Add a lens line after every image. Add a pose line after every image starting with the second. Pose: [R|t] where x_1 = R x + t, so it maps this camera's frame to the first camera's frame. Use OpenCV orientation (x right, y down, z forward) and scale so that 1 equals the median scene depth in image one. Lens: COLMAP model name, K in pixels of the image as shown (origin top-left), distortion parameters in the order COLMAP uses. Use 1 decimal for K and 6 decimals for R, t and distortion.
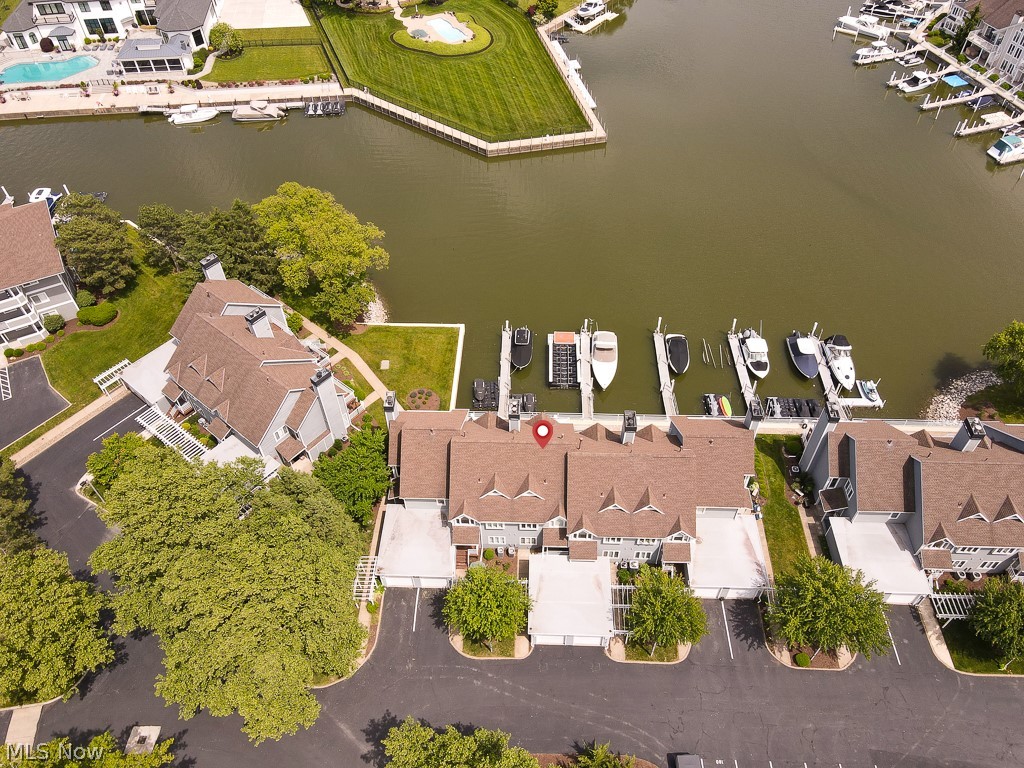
lens RADIAL K [[755.8, 0, 512.0], [0, 755.8, 384.0], [0, 0, 1]] dist [0.028139, -0.013155]
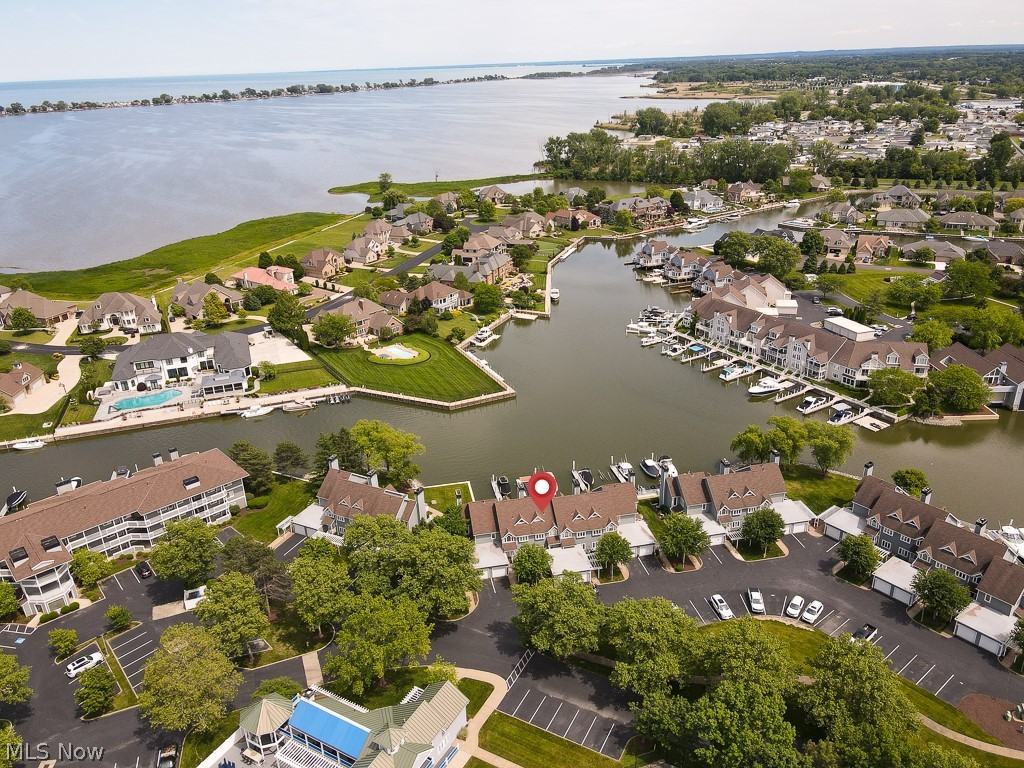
lens RADIAL K [[755.8, 0, 512.0], [0, 755.8, 384.0], [0, 0, 1]] dist [0.028139, -0.013155]
pose [[0.973025, -0.106980, 0.204396, -0.211701], [0.182612, 0.898579, -0.399009, 0.309573], [-0.140980, 0.425571, 0.893876, -0.491151]]
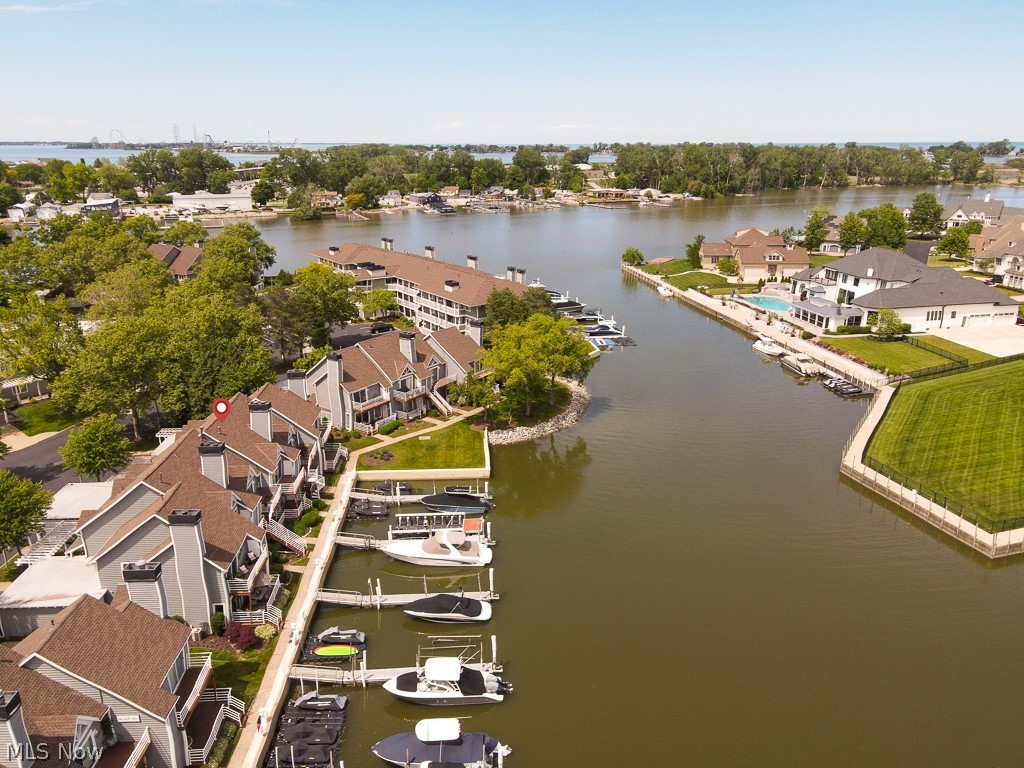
lens RADIAL K [[755.8, 0, 512.0], [0, 755.8, 384.0], [0, 0, 1]] dist [0.028139, -0.013155]
pose [[0.087146, 0.319579, -0.943544, 0.541781], [-0.733827, 0.661146, 0.156154, -0.215341], [0.673724, 0.678789, 0.292132, 0.470258]]
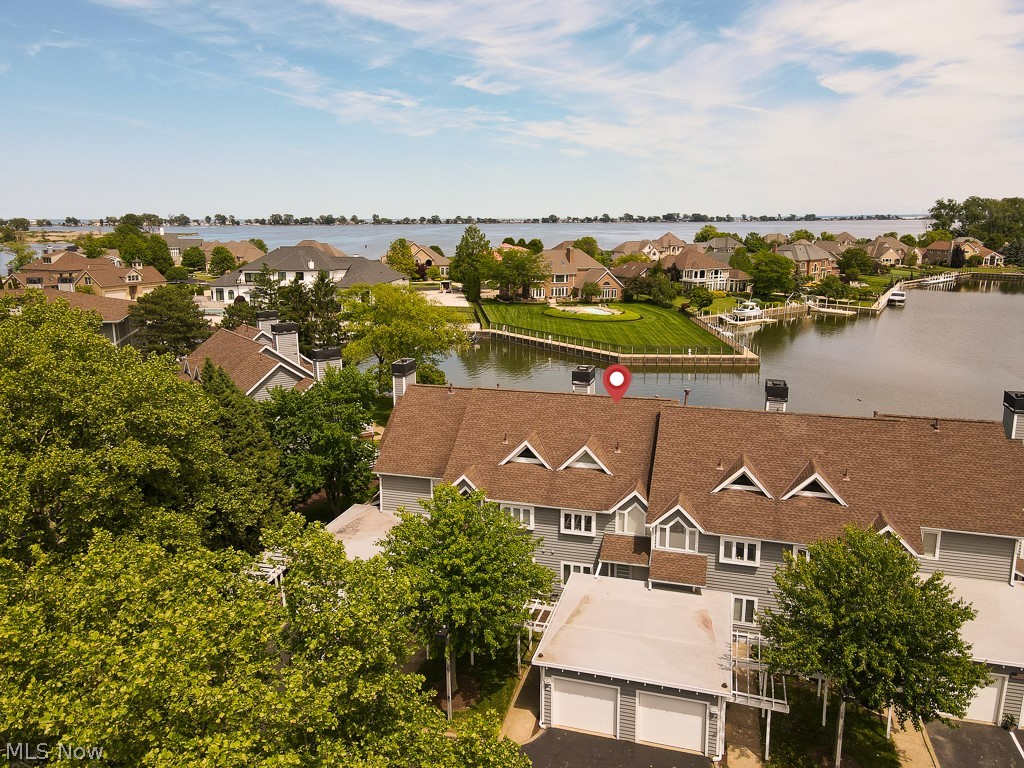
lens RADIAL K [[755.8, 0, 512.0], [0, 755.8, 384.0], [0, 0, 1]] dist [0.028139, -0.013155]
pose [[0.970720, 0.061878, -0.232105, 0.047856], [-0.183221, 0.815600, -0.548840, 0.205554], [0.155344, 0.575297, 0.803057, 0.254047]]
